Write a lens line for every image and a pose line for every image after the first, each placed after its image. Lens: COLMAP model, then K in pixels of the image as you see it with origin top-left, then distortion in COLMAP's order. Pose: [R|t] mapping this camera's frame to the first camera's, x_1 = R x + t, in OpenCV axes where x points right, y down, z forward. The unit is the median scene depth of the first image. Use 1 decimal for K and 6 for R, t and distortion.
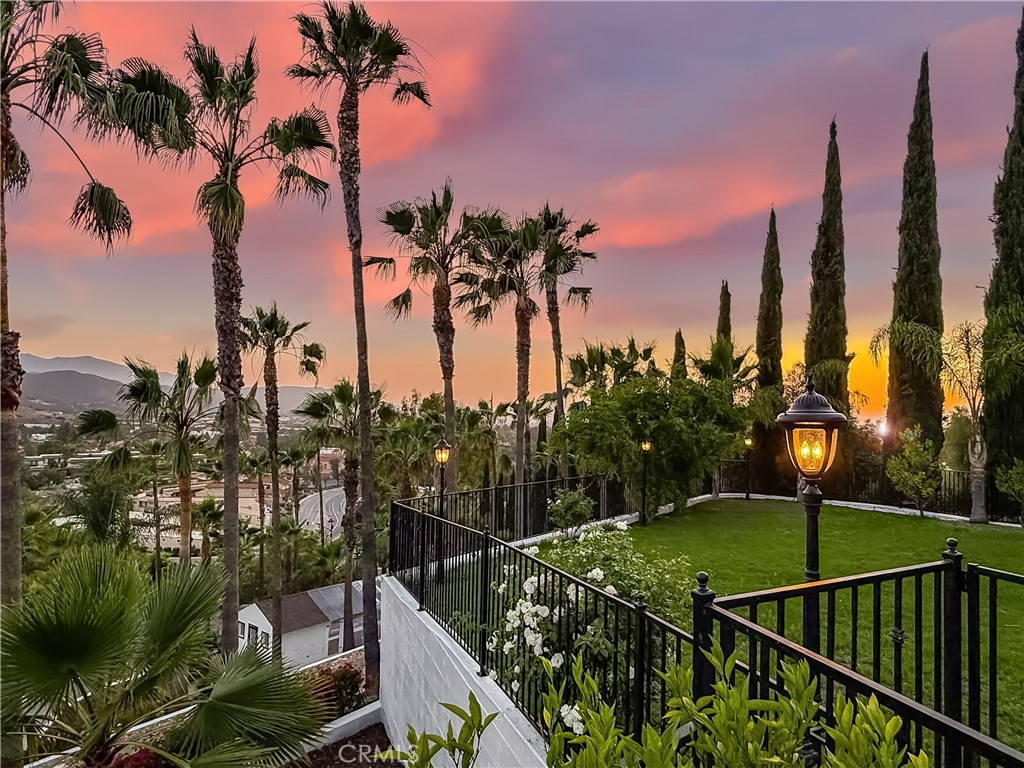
lens RADIAL K [[596.0, 0, 512.0], [0, 596.0, 385.3], [0, 0, 1]] dist [0.003768, -0.002138]
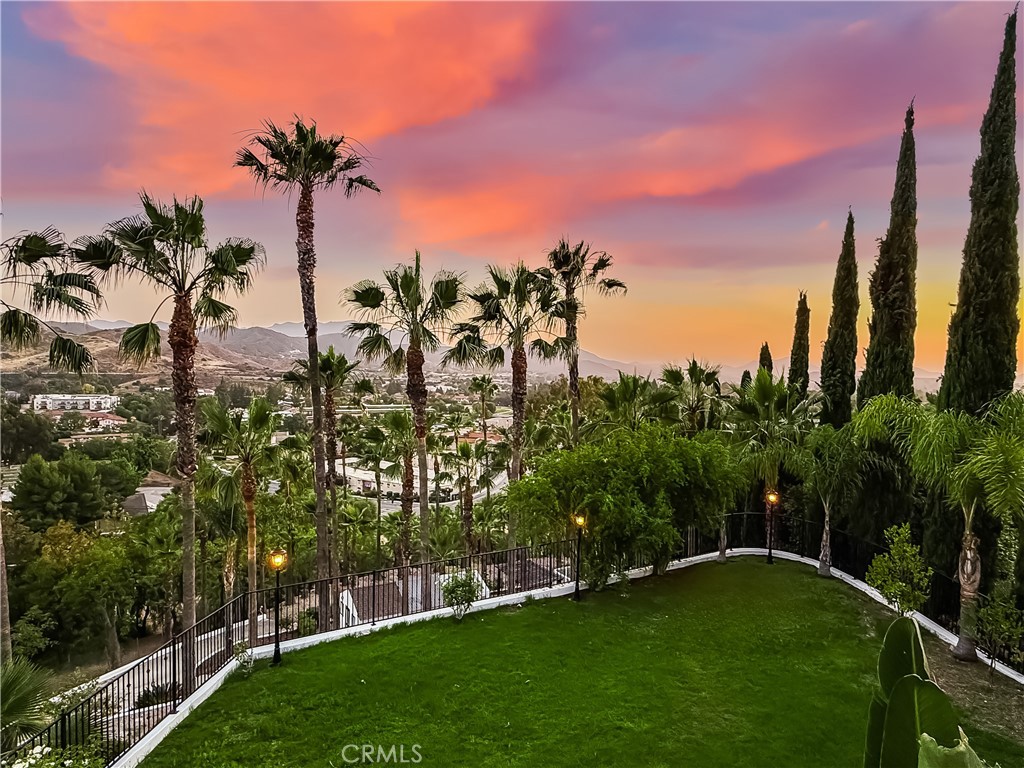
lens RADIAL K [[596.0, 0, 508.1], [0, 596.0, 383.6], [0, 0, 1]] dist [0.003768, -0.002138]
pose [[0.935723, 0.009503, -0.352608, 0.381130], [0.014805, 0.997698, 0.066177, -0.158196], [0.352425, -0.067144, 0.933428, 0.043375]]
